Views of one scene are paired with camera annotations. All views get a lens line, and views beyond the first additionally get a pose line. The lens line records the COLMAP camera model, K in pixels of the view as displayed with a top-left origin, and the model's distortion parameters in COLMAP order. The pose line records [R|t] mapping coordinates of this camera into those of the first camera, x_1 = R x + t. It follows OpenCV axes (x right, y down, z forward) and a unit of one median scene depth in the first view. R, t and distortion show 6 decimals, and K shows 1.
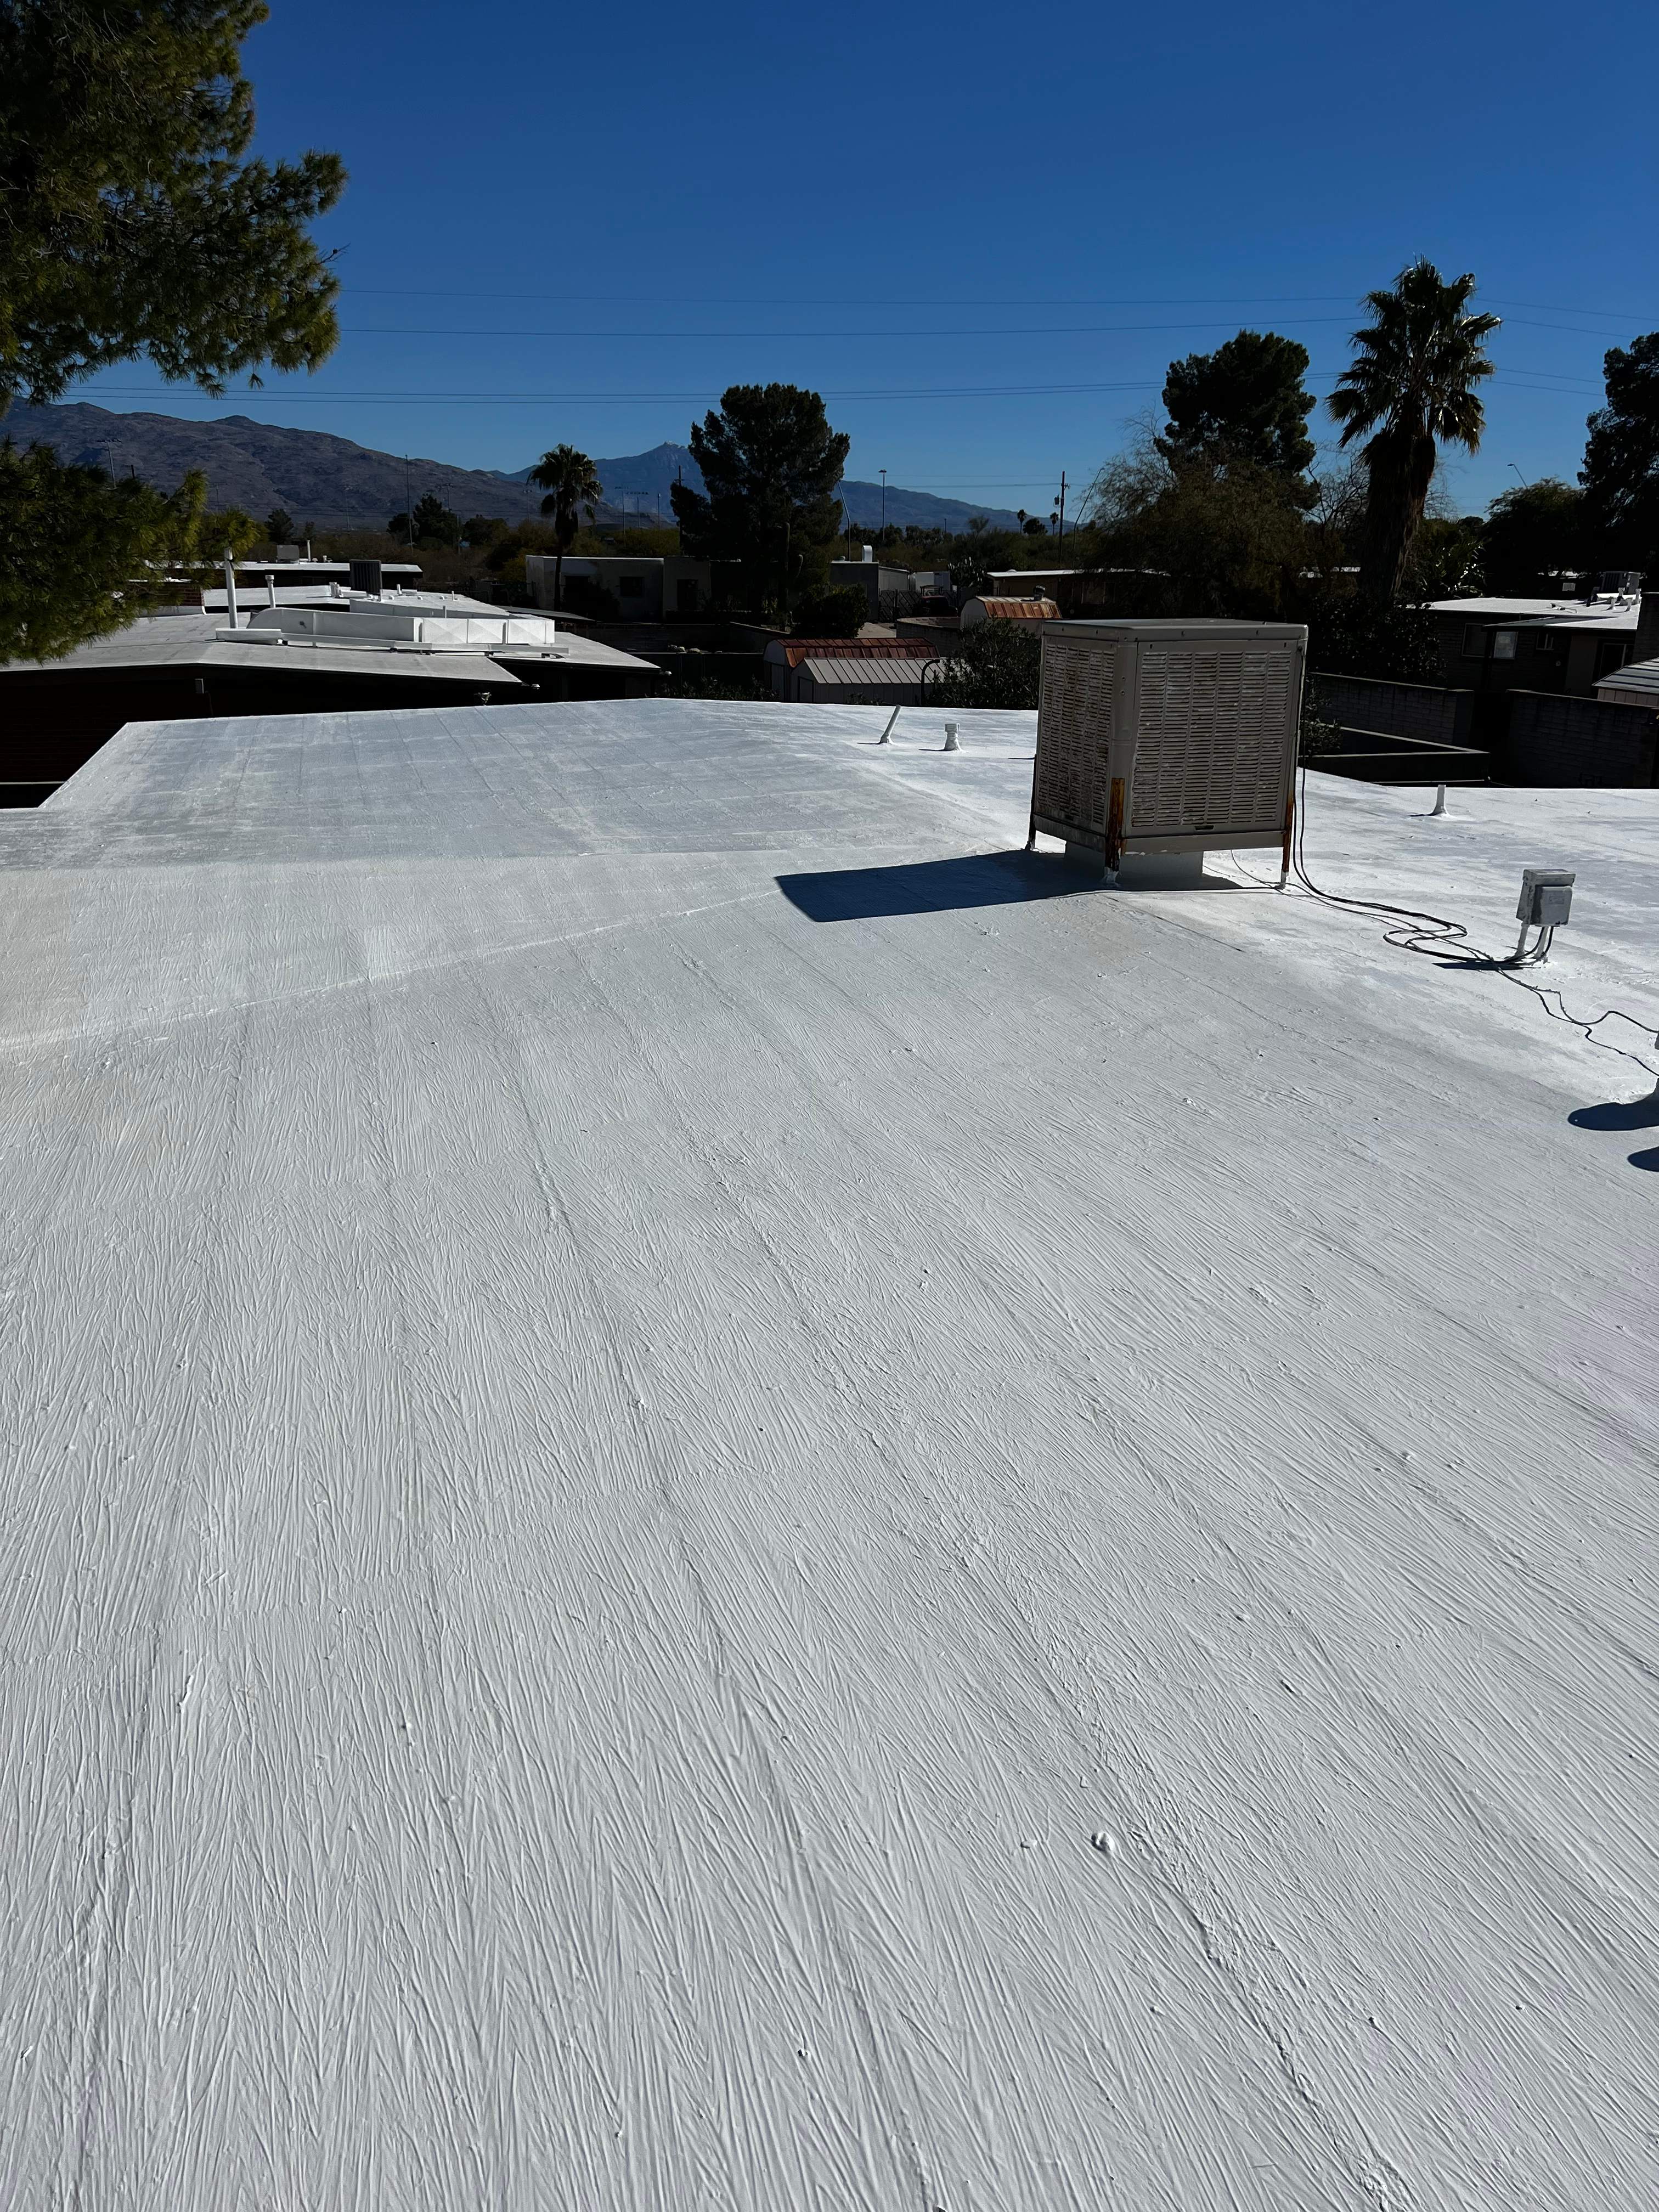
lens RADIAL K [[1693.9, 0, 841.0], [0, 1693.9, 1080.8], [0, 0, 1]] dist [0.046375, -0.051178]
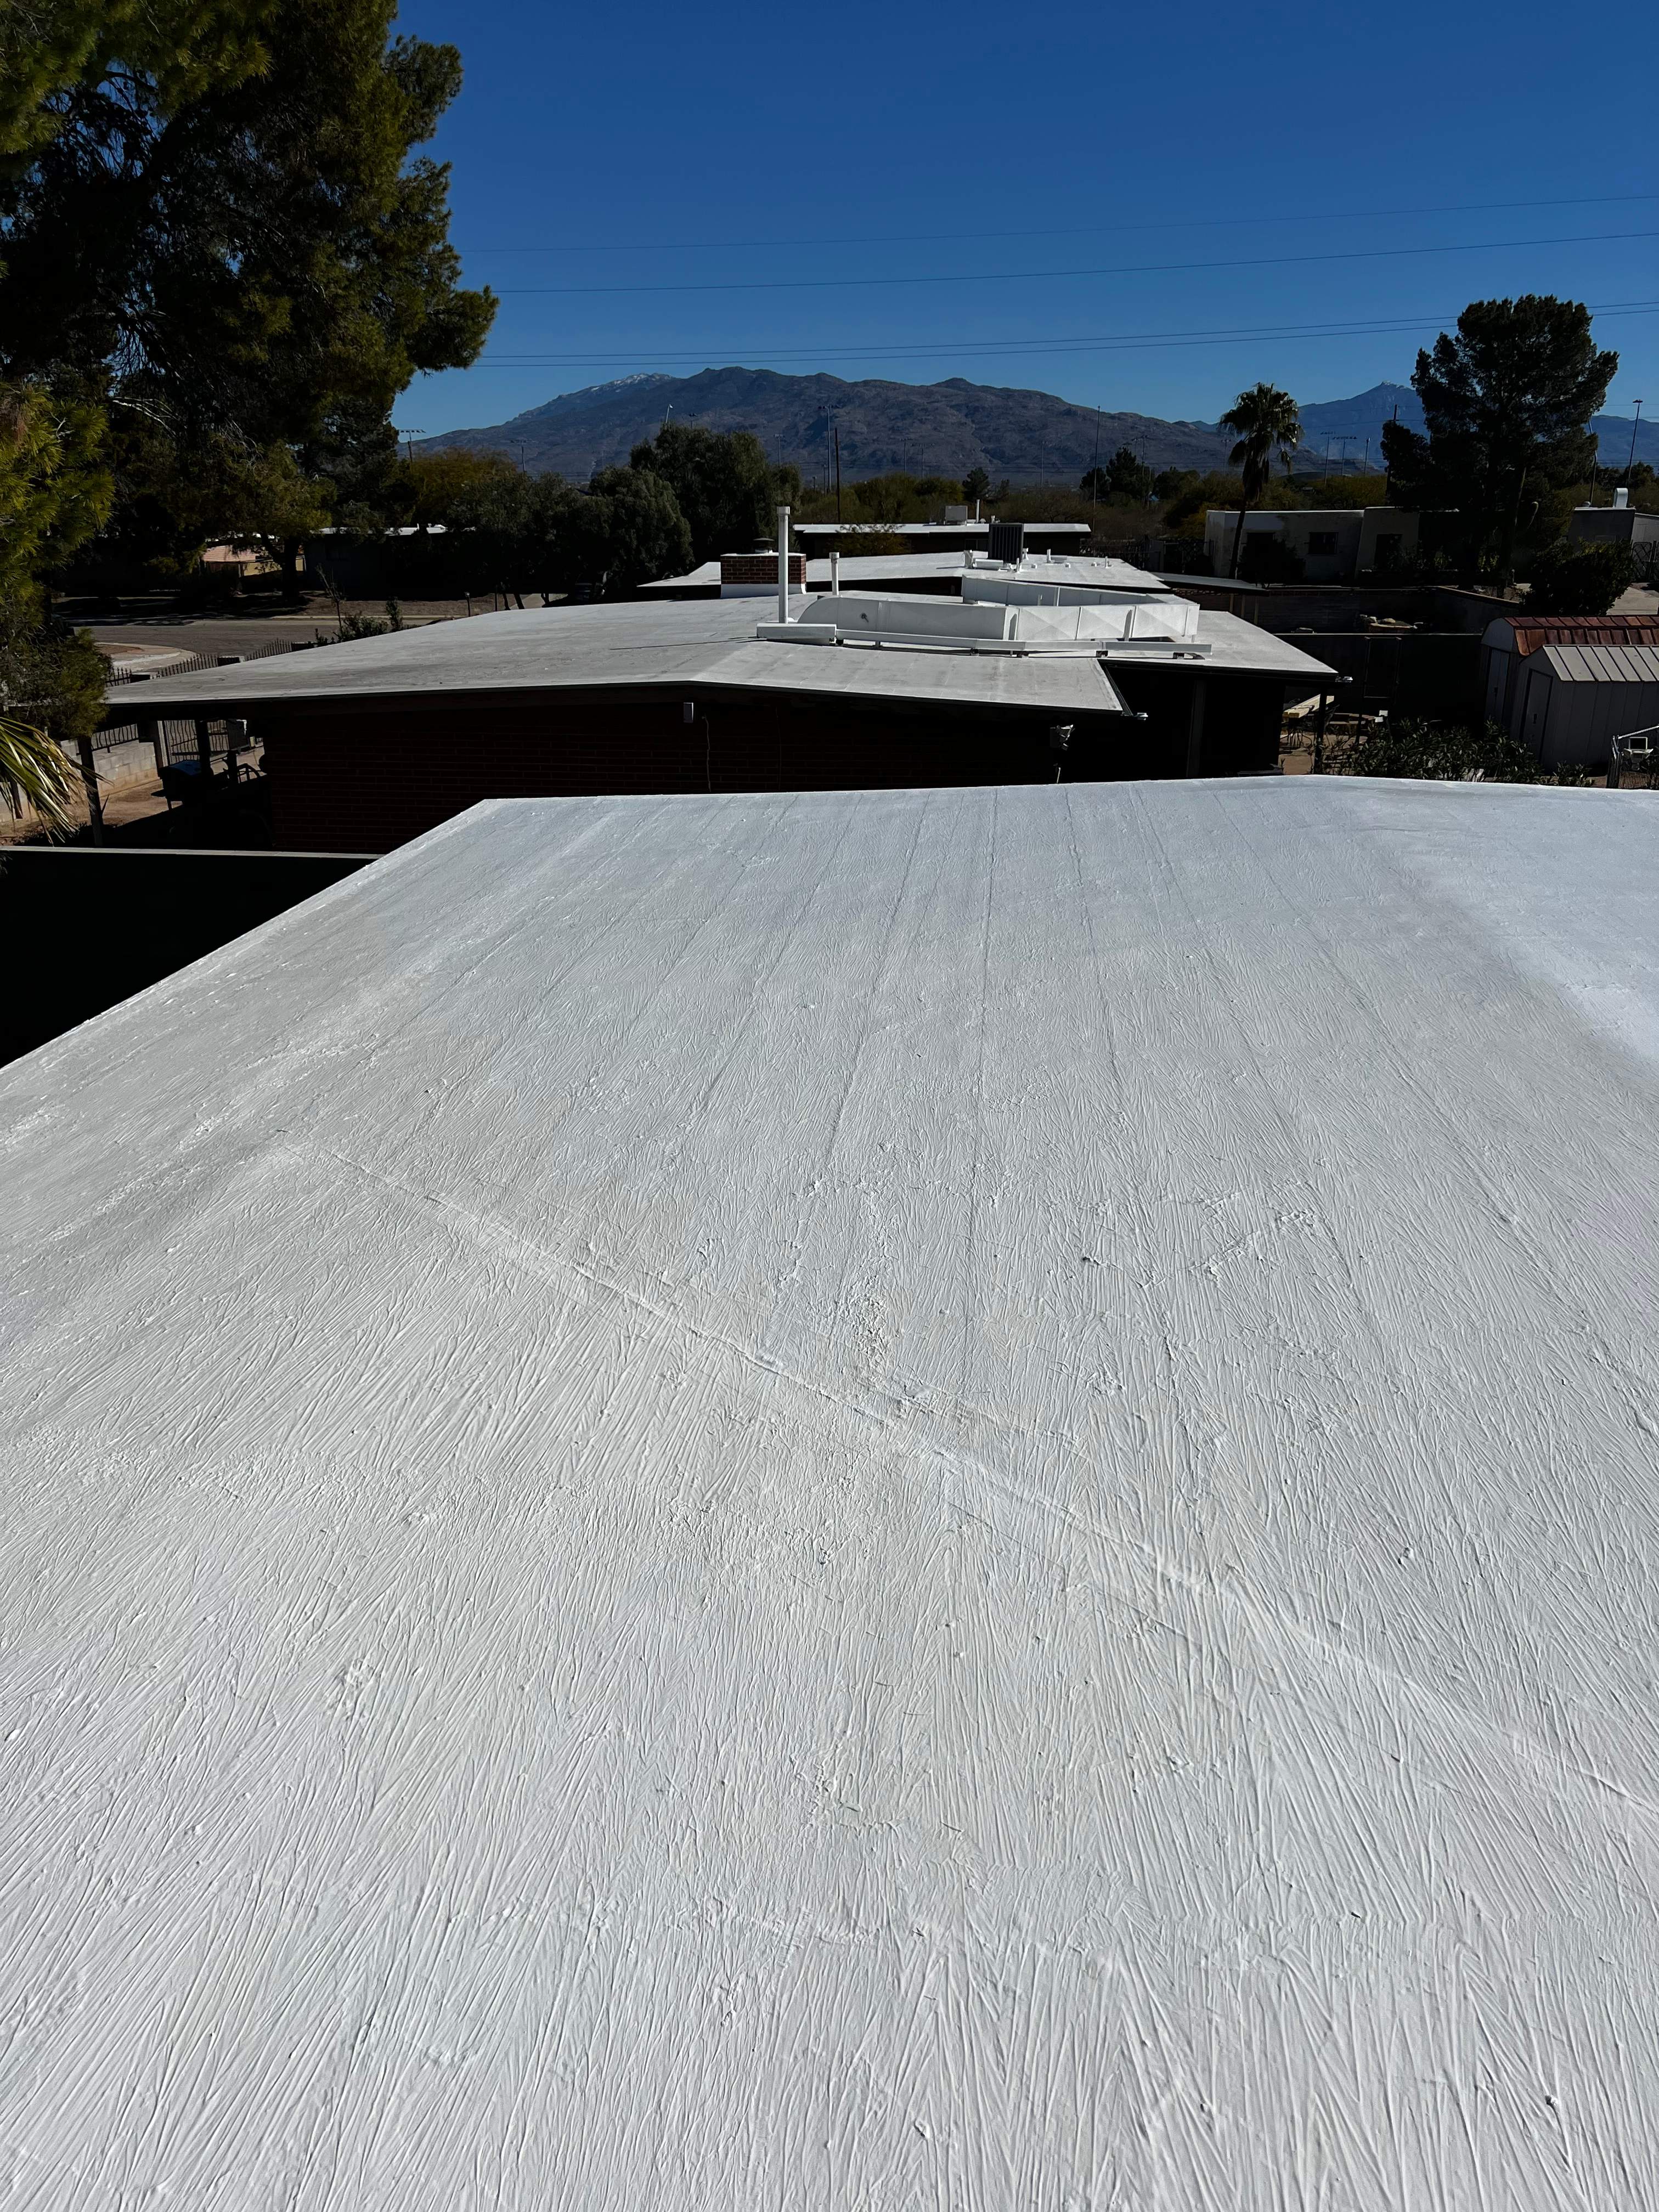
lens RADIAL K [[1670.4, 0, 830.7], [0, 1670.4, 1117.2], [0, 0, 1]] dist [0.054058, -0.058356]
pose [[0.925093, 0.113745, -0.362304, -0.054190], [-0.096359, 0.993172, 0.065765, -0.173027], [0.367311, -0.025928, 0.929737, 0.533426]]
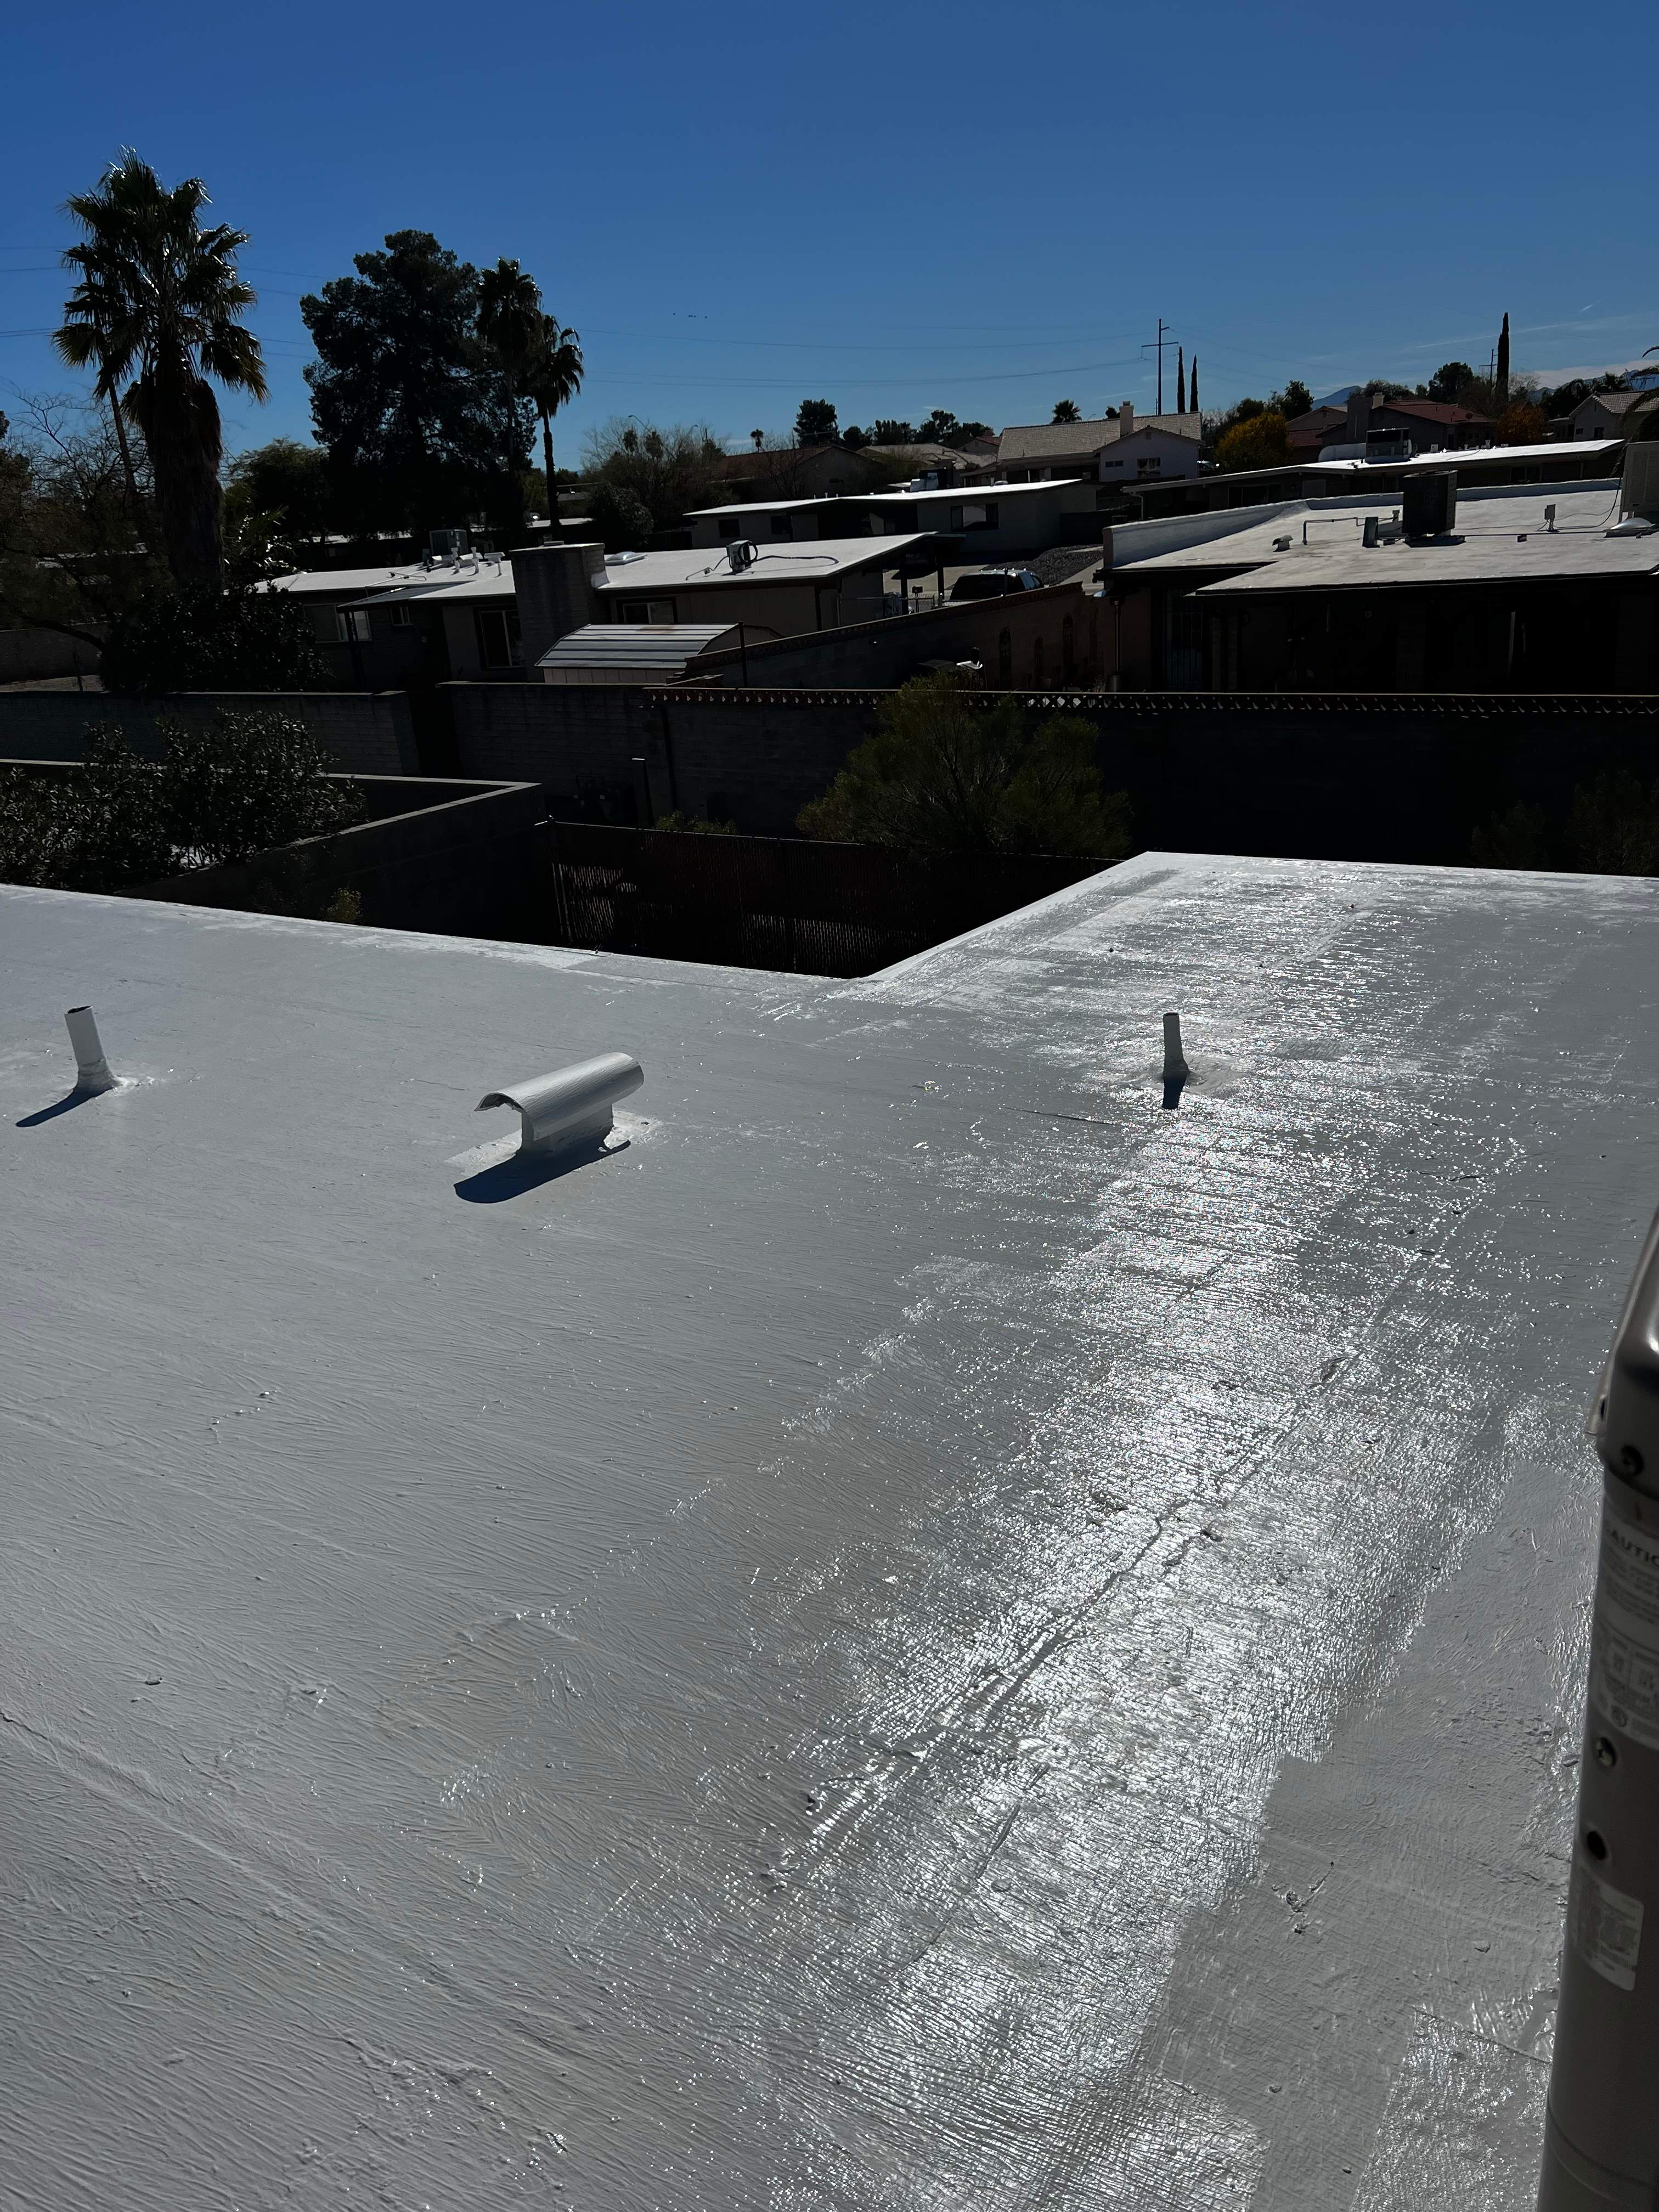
lens RADIAL K [[1670.4, 0, 830.7], [0, 1670.4, 1117.2], [0, 0, 1]] dist [0.054058, -0.058356]
pose [[0.763655, -0.290994, 0.576328, 0.024956], [0.269801, 0.954820, 0.124603, -0.190496], [-0.586548, 0.060340, 0.807663, 0.596399]]
